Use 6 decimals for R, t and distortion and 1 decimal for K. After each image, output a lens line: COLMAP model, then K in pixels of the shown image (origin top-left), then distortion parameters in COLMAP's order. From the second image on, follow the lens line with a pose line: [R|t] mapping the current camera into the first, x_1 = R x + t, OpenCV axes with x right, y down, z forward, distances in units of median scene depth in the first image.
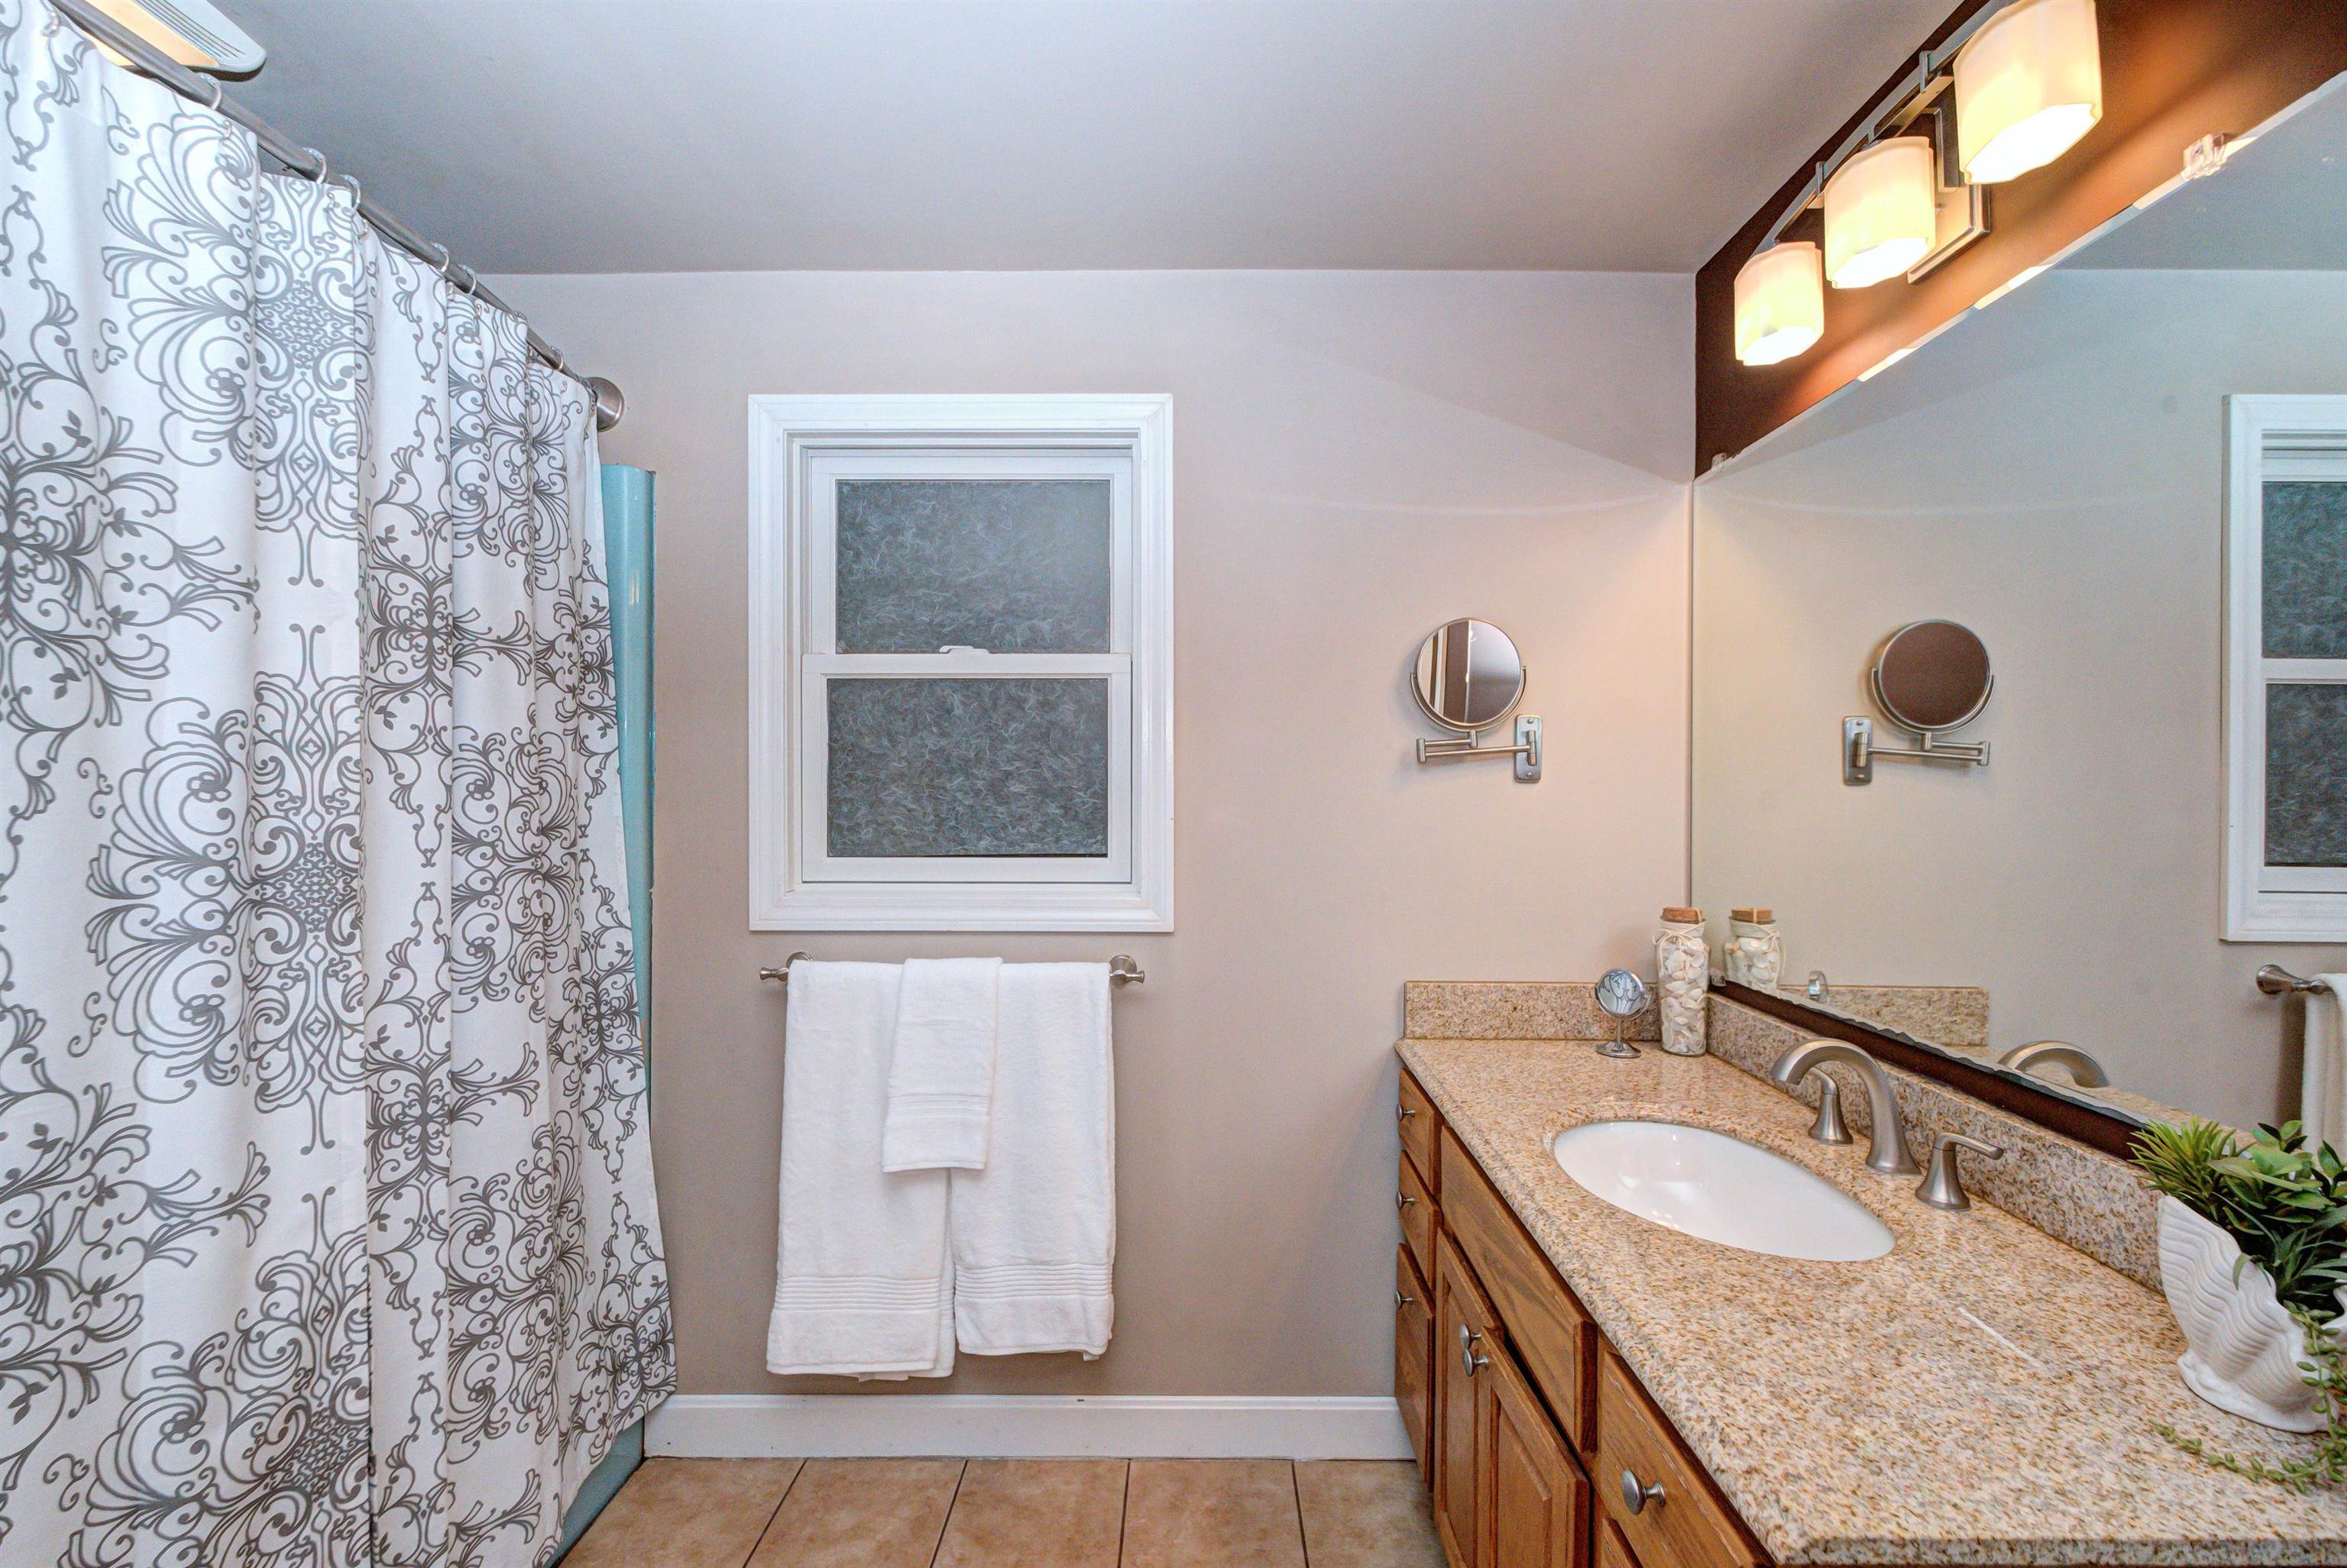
lens RADIAL K [[1008.9, 0, 1180.9], [0, 1008.9, 790.1], [0, 0, 1]] dist [0.000937, -0.004078]
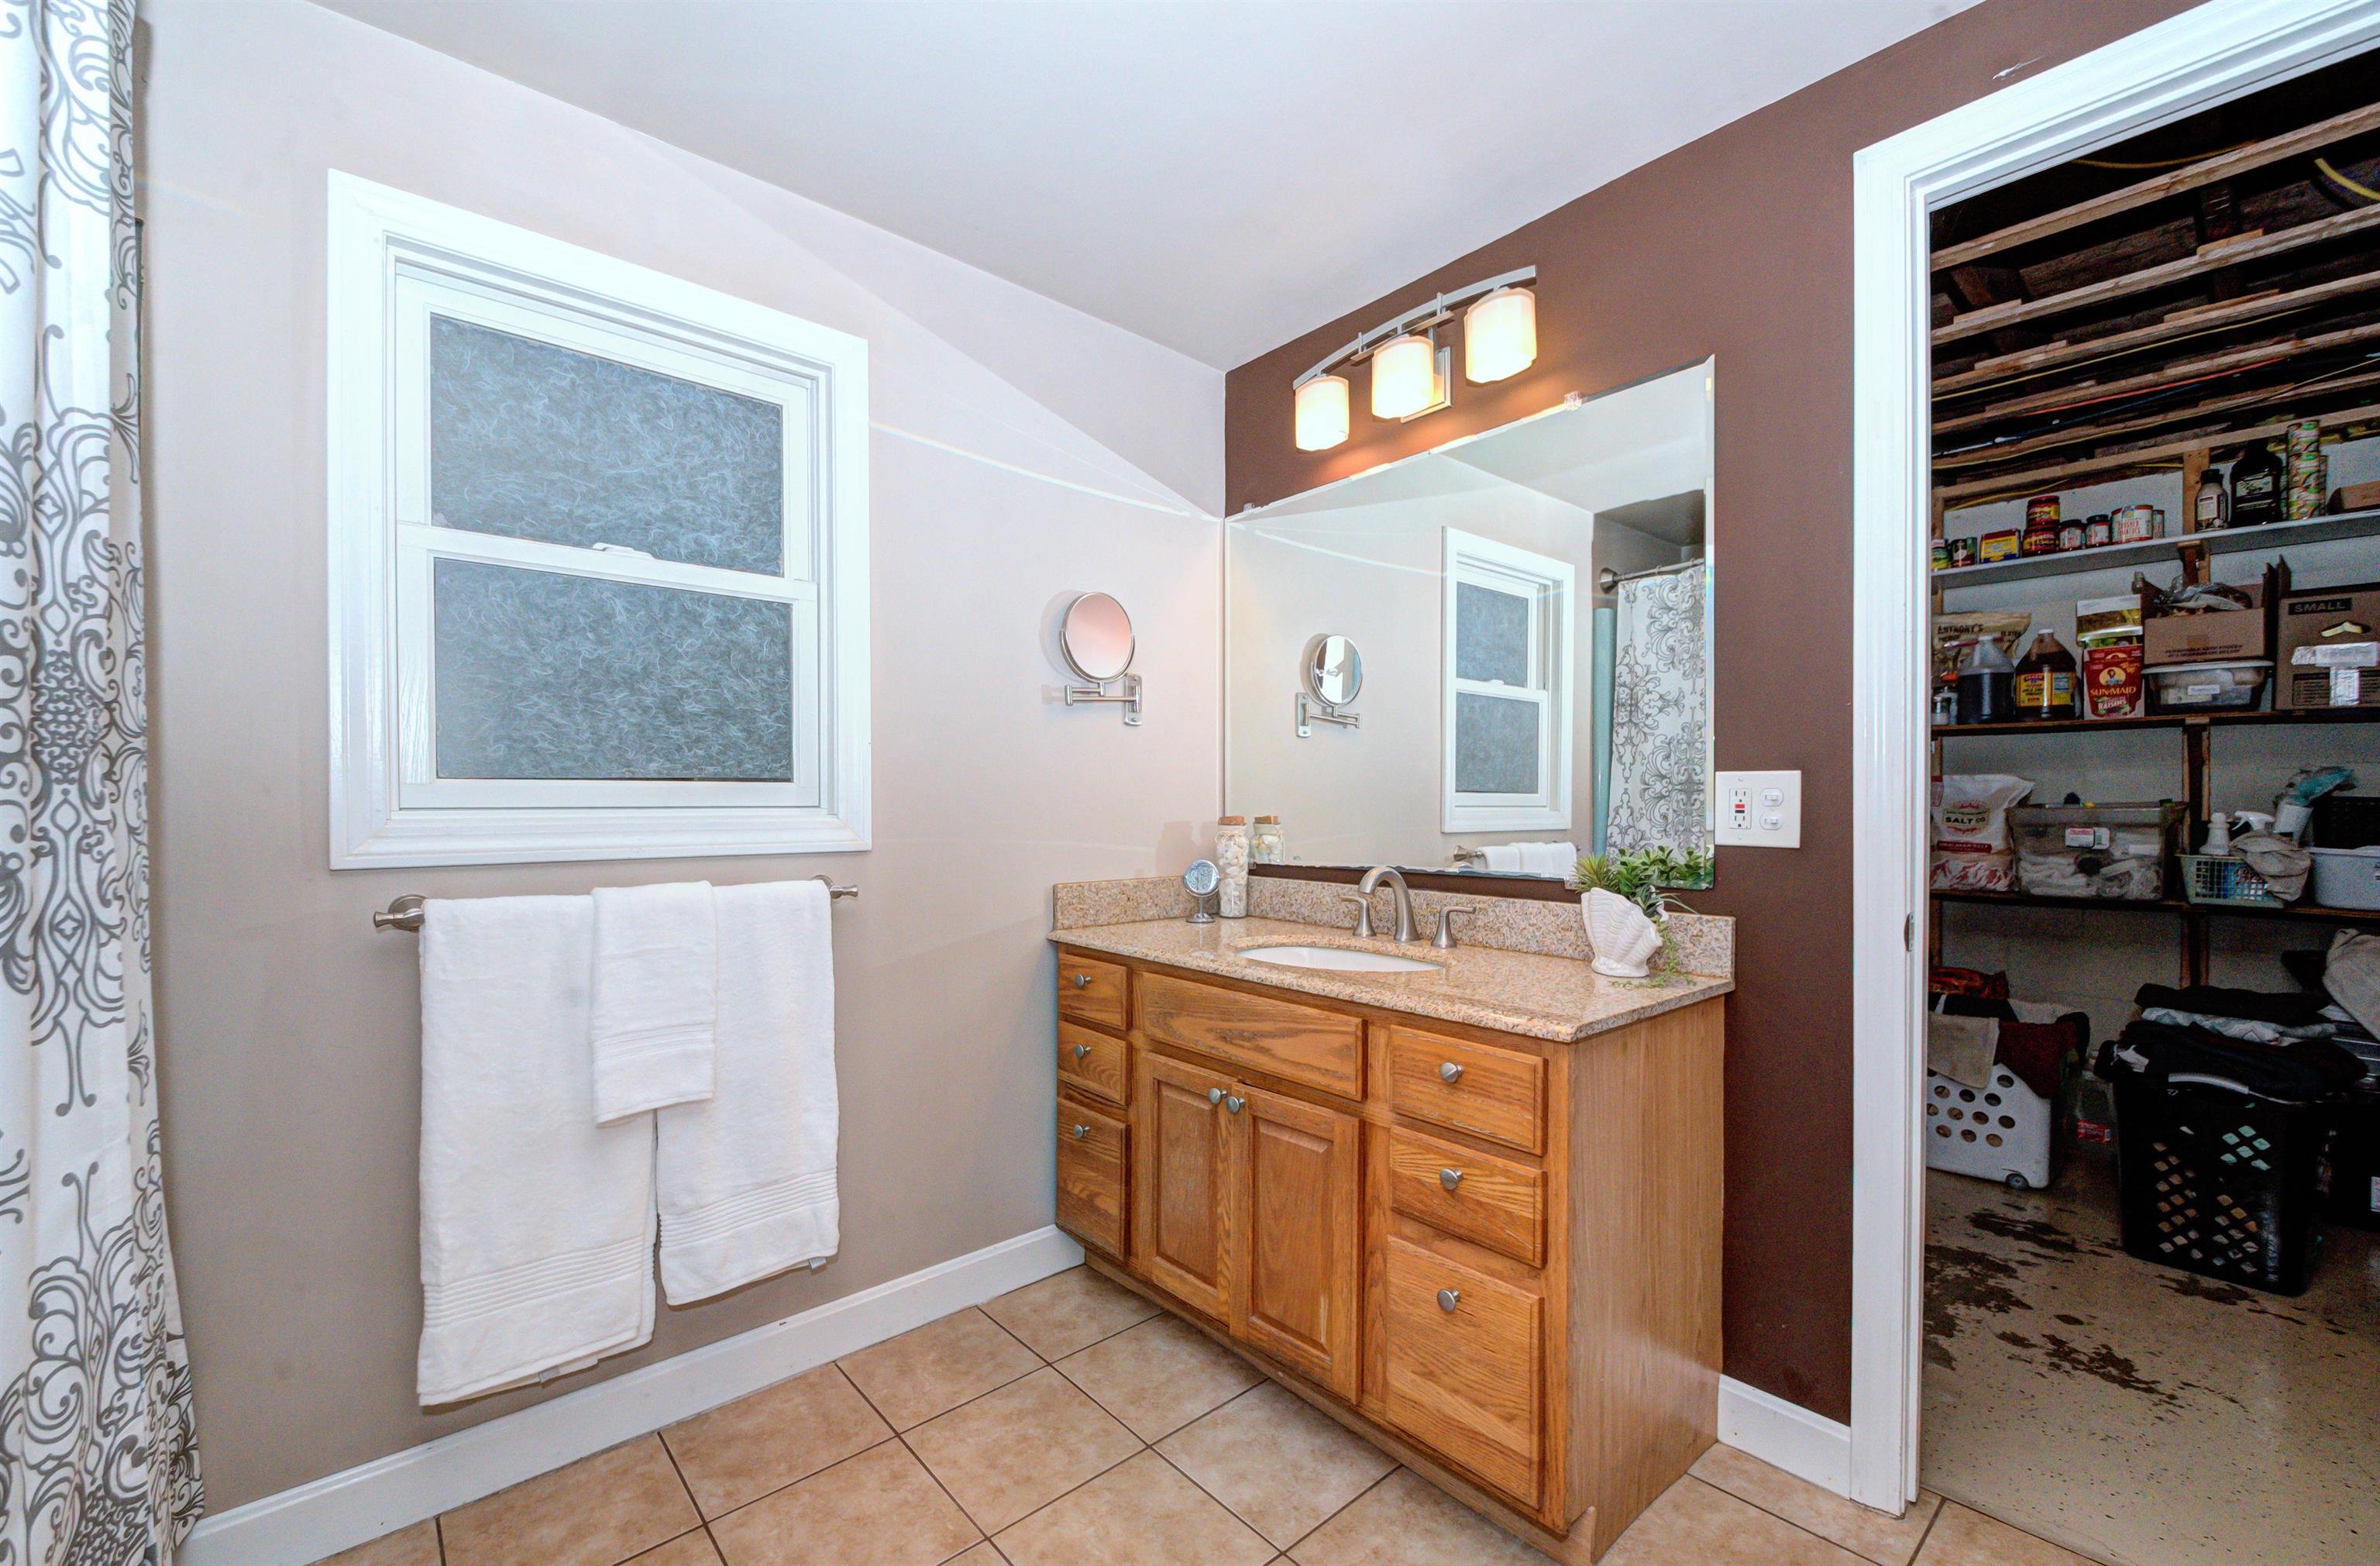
lens RADIAL K [[968.8, 0, 1205.5], [0, 968.8, 815.6], [0, 0, 1]] dist [-0.000104, -0.003480]
pose [[0.738431, -0.012959, 0.674204, -0.461171], [0.007217, 0.999910, 0.011315, 0.101019], [-0.674290, -0.003489, 0.738458, 0.011613]]
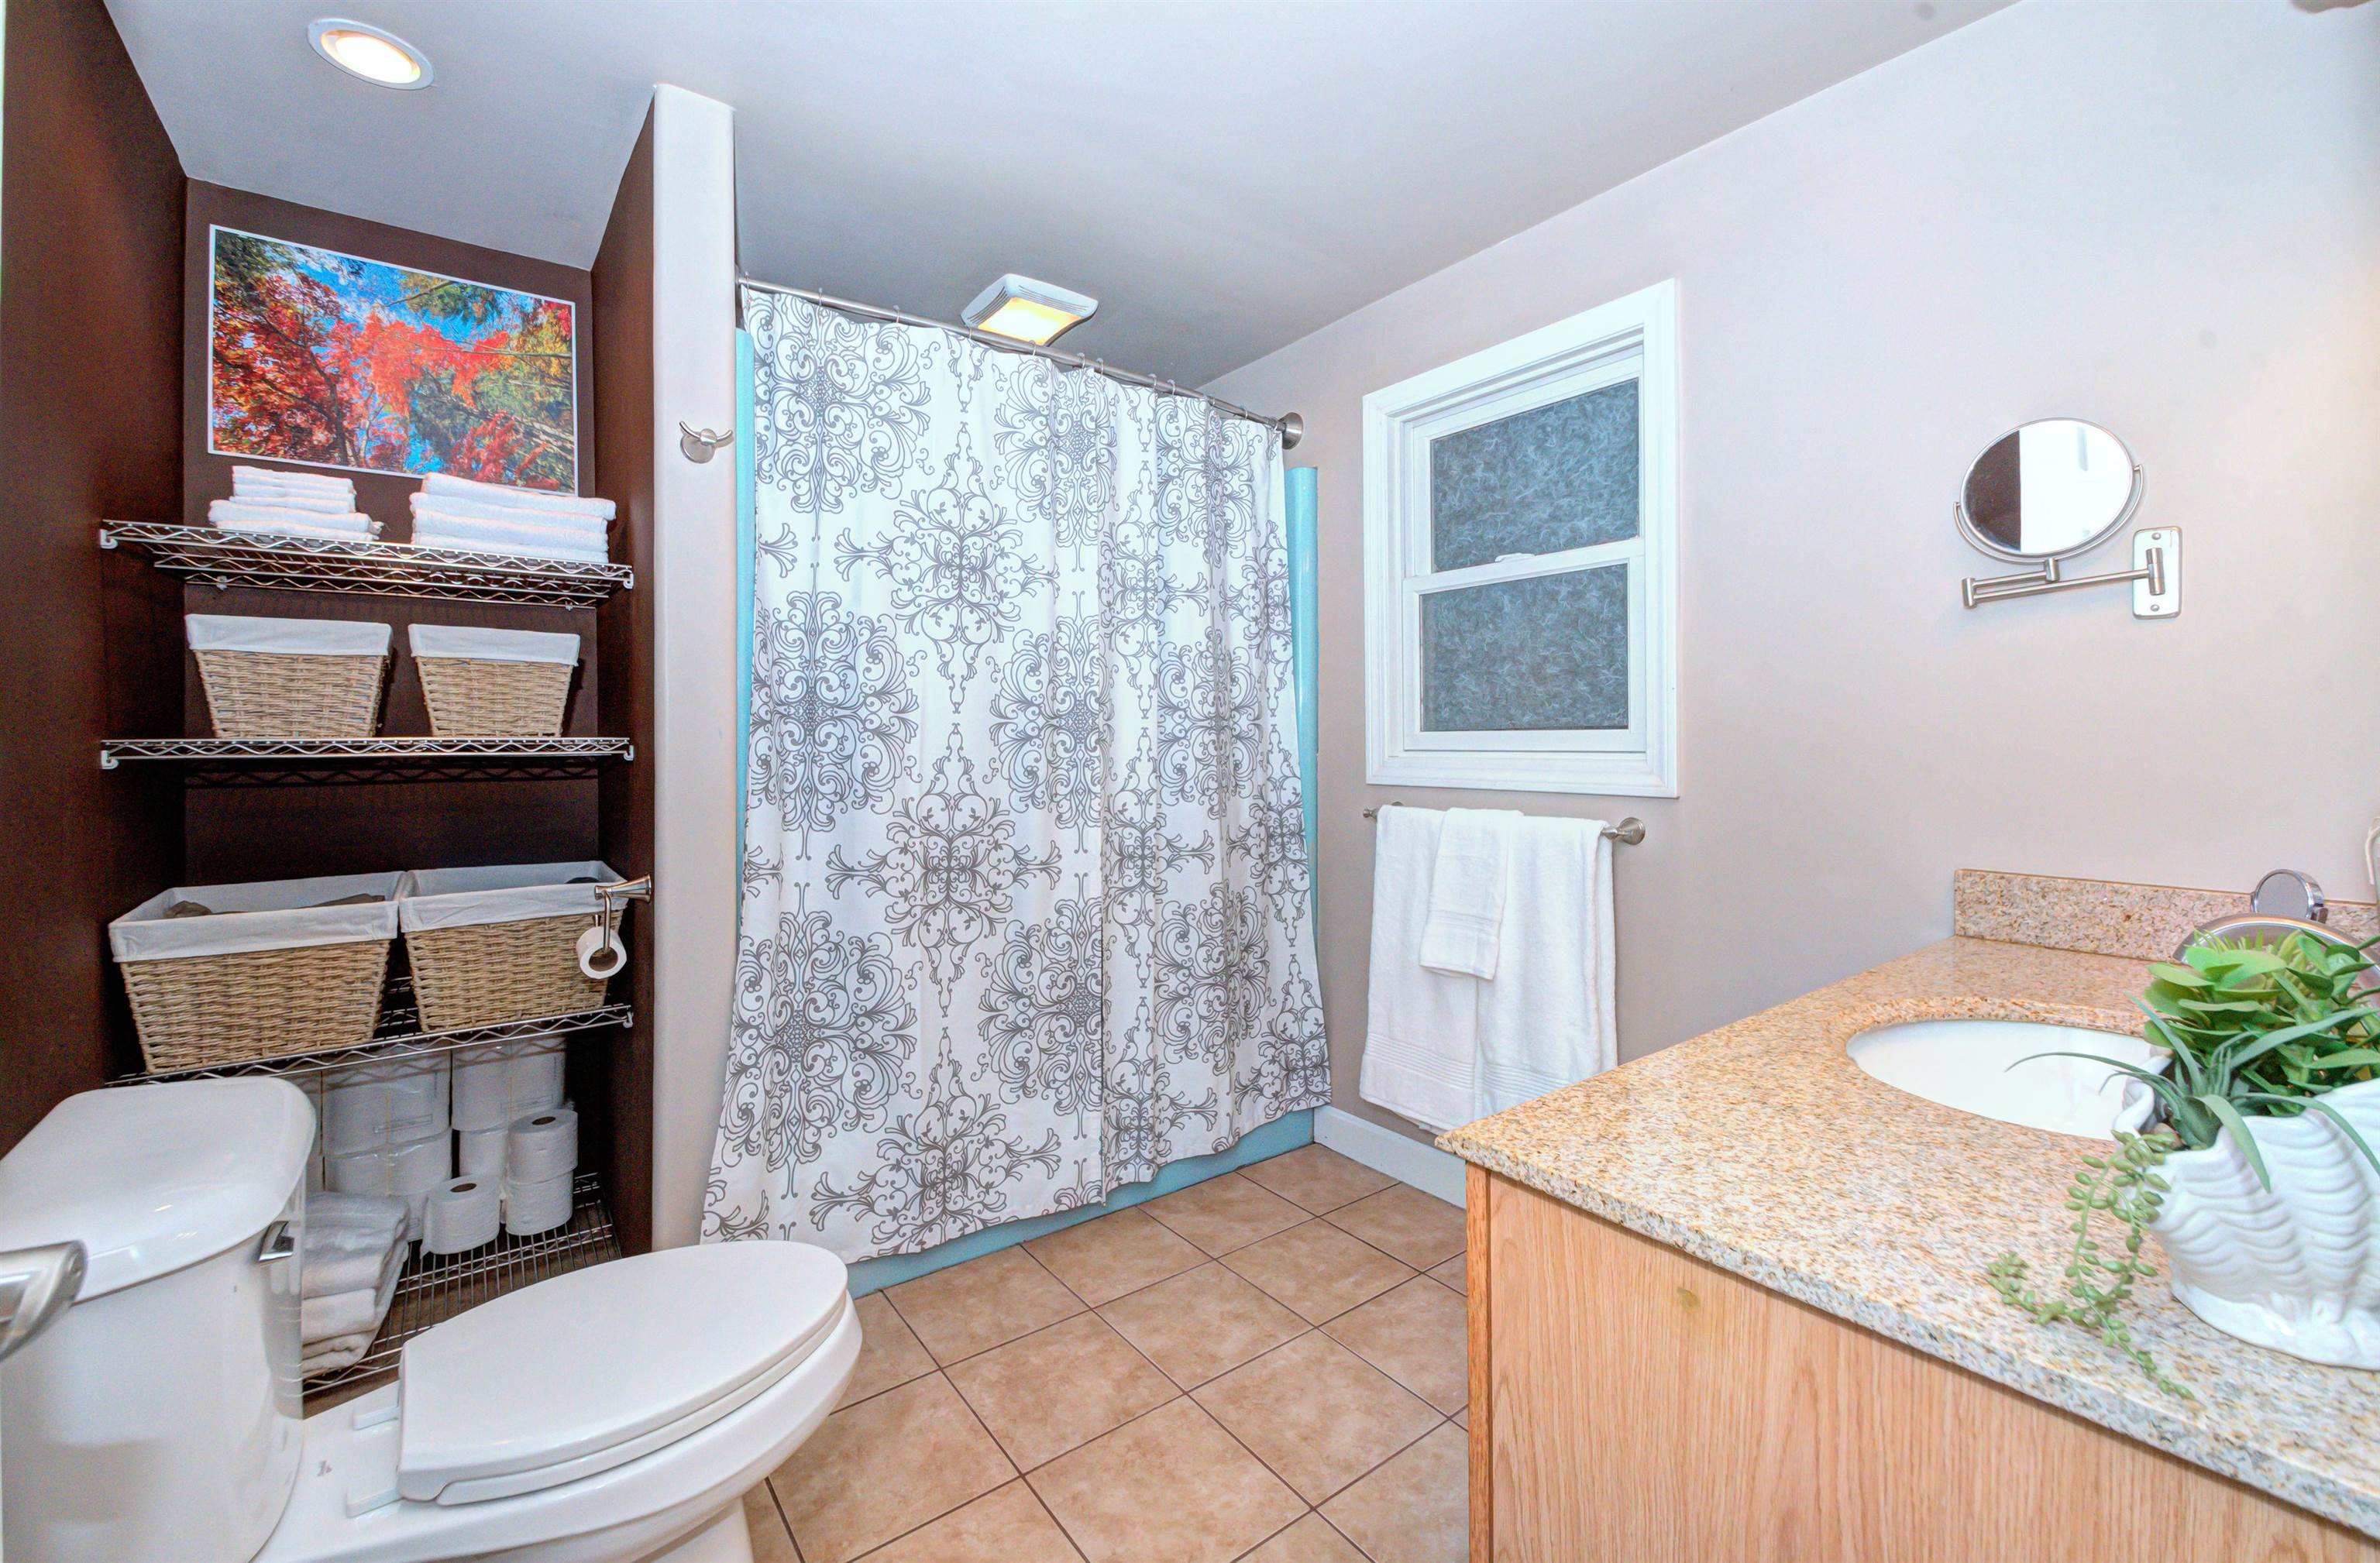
lens RADIAL K [[968.6, 0, 1179.8], [0, 968.6, 743.7], [0, 0, 1]] dist [-0.000104, -0.003480]
pose [[0.608062, -0.001240, -0.793888, 0.500698], [0.002464, 0.999997, 0.000325, 0.088702], [0.793886, -0.002154, 0.608063, -0.009497]]
